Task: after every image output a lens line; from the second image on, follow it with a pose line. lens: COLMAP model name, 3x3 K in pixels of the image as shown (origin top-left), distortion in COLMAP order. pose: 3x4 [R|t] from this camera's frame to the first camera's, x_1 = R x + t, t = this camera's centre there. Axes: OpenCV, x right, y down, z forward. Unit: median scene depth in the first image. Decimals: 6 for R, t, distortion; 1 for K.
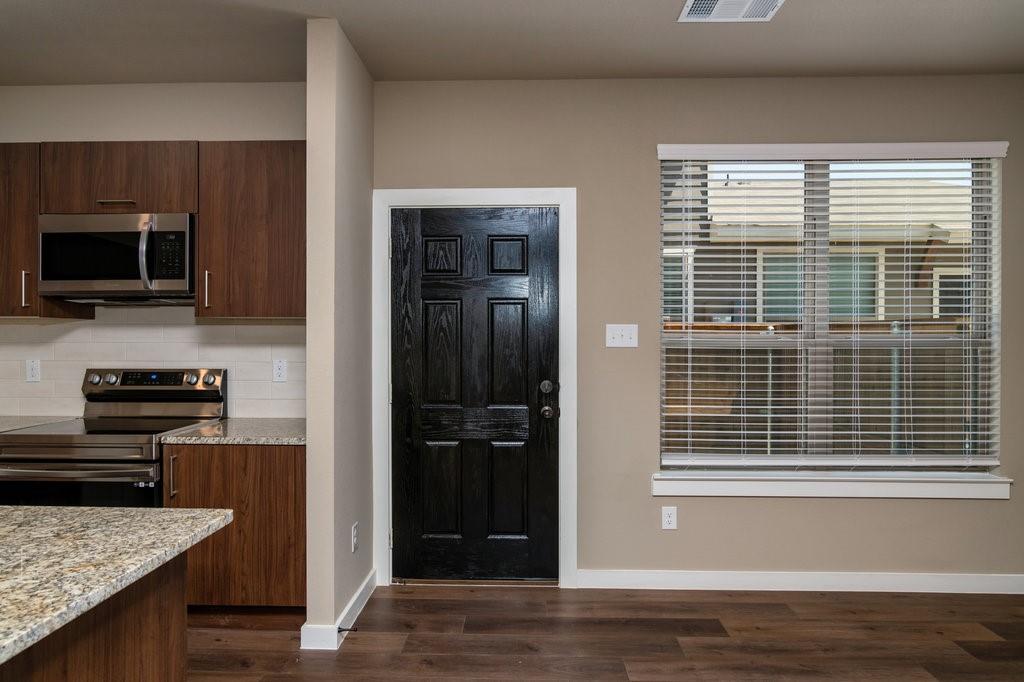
lens RADIAL K [[609.7, 0, 512.5], [0, 609.7, 341.2], [0, 0, 1]] dist [-0.001084, -0.001742]
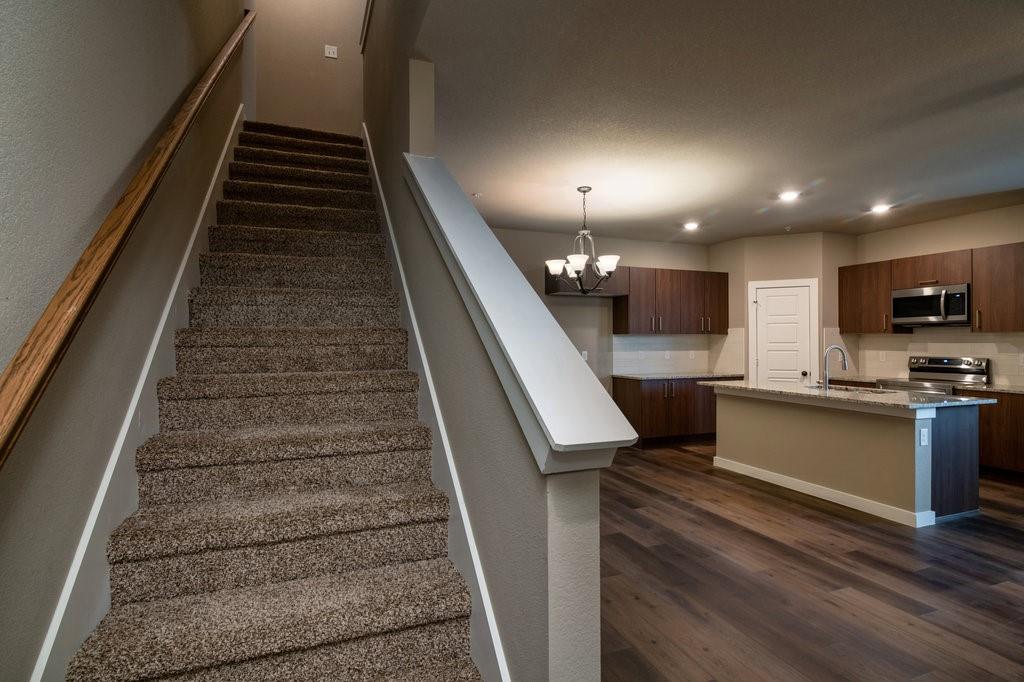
lens RADIAL K [[523.8, 0, 507.9], [0, 523.8, 336.9], [0, 0, 1]] dist [0.002097, -0.001729]
pose [[0.394961, -0.008553, -0.918658, 0.485700], [-0.007581, 0.999892, -0.012569, 0.010180], [0.918667, 0.011928, 0.394853, -1.124481]]
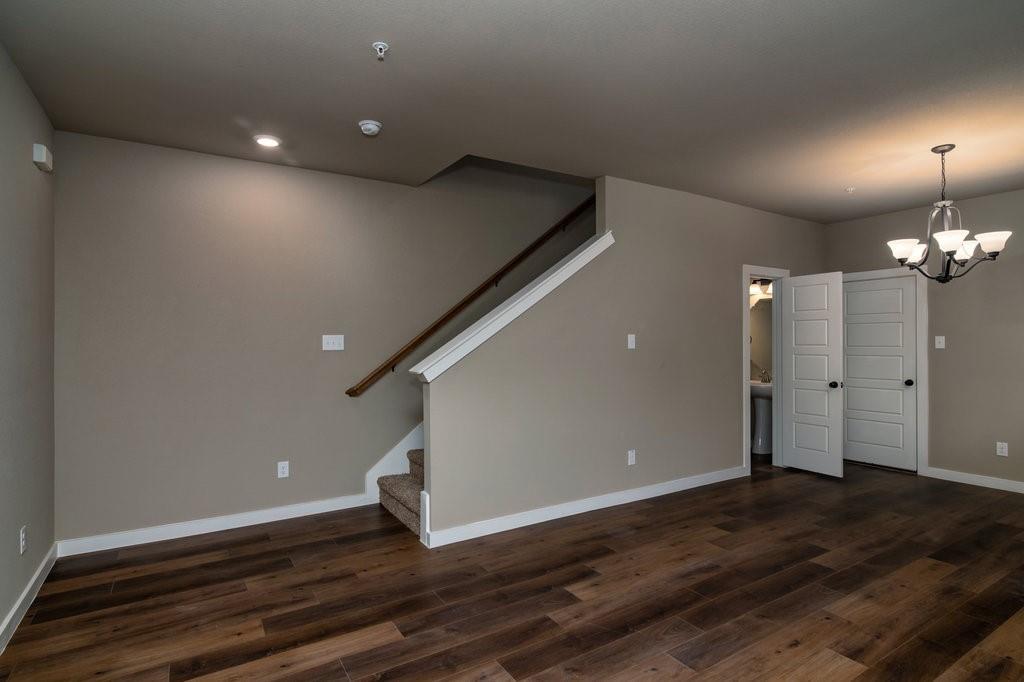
lens RADIAL K [[523.8, 0, 505.1], [0, 523.8, 342.1], [0, 0, 1]] dist [0.002097, -0.001729]
pose [[-0.834703, -0.000457, -0.550701, 0.664539], [-0.005809, 0.999951, 0.007974, -0.004196], [0.550670, 0.009855, -0.834665, 0.119102]]
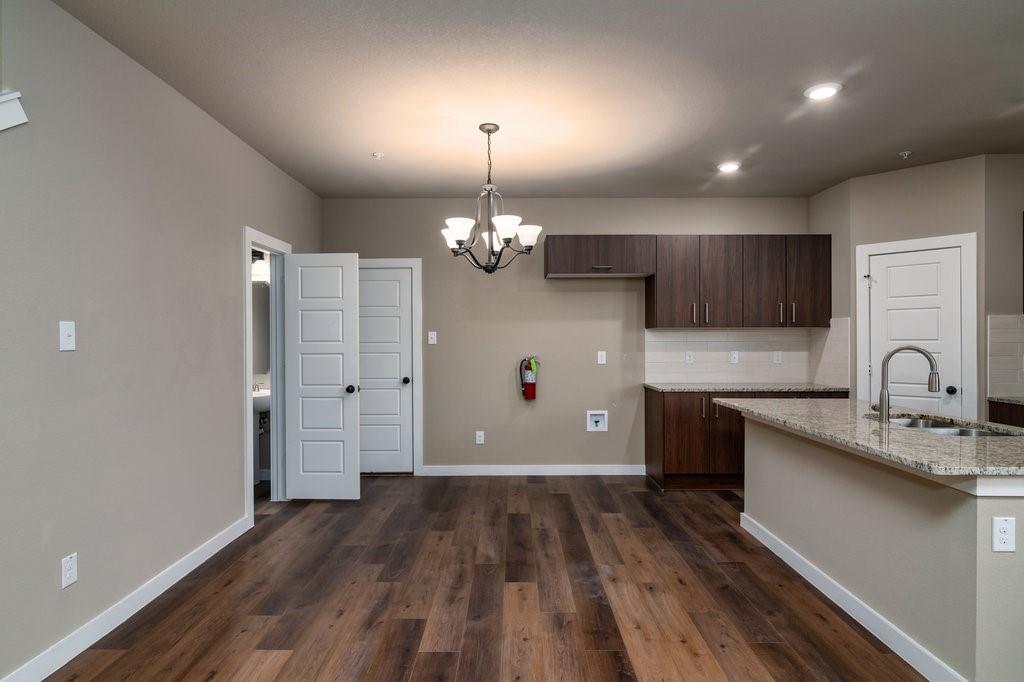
lens RADIAL K [[556.8, 0, 510.3], [0, 556.8, 338.9], [0, 0, 1]] dist [-0.002161, -0.000998]
pose [[0.029651, -0.000534, -0.999560, 0.353168], [-0.007272, 0.999973, -0.000750, 0.004702], [0.999534, 0.007291, 0.029647, -0.315610]]
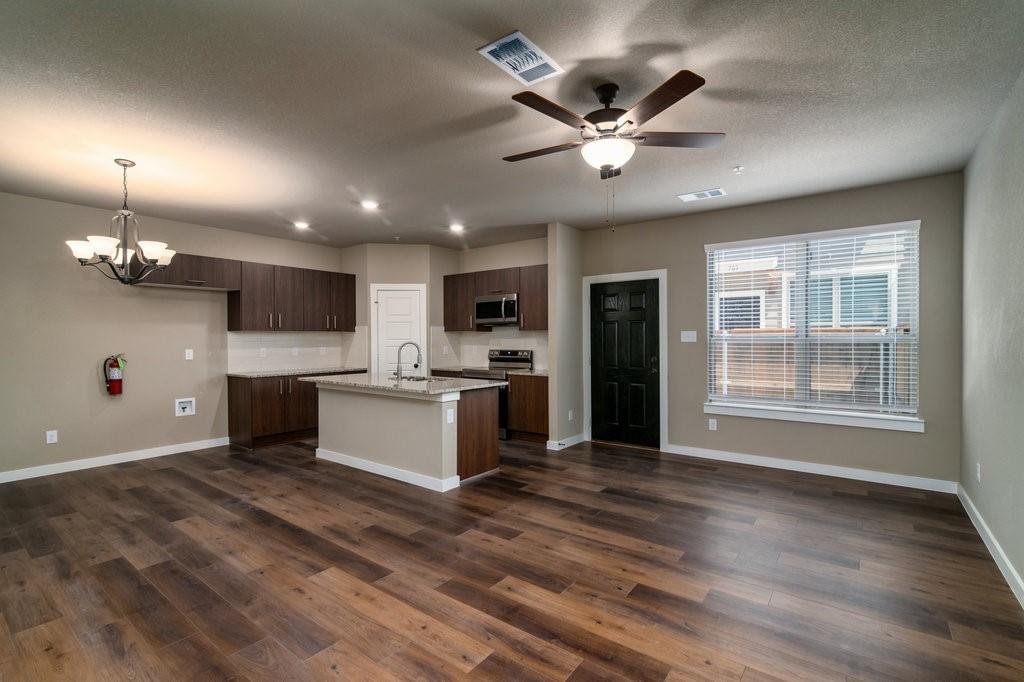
lens RADIAL K [[473.7, 0, 510.9], [0, 473.7, 341.2], [0, 0, 1]] dist [0.000226, -0.001016]
pose [[0.813955, -0.000636, -0.580927, 0.661924], [-0.000508, 0.999998, -0.001806, 0.011383], [0.580927, 0.001765, 0.813953, -0.731942]]
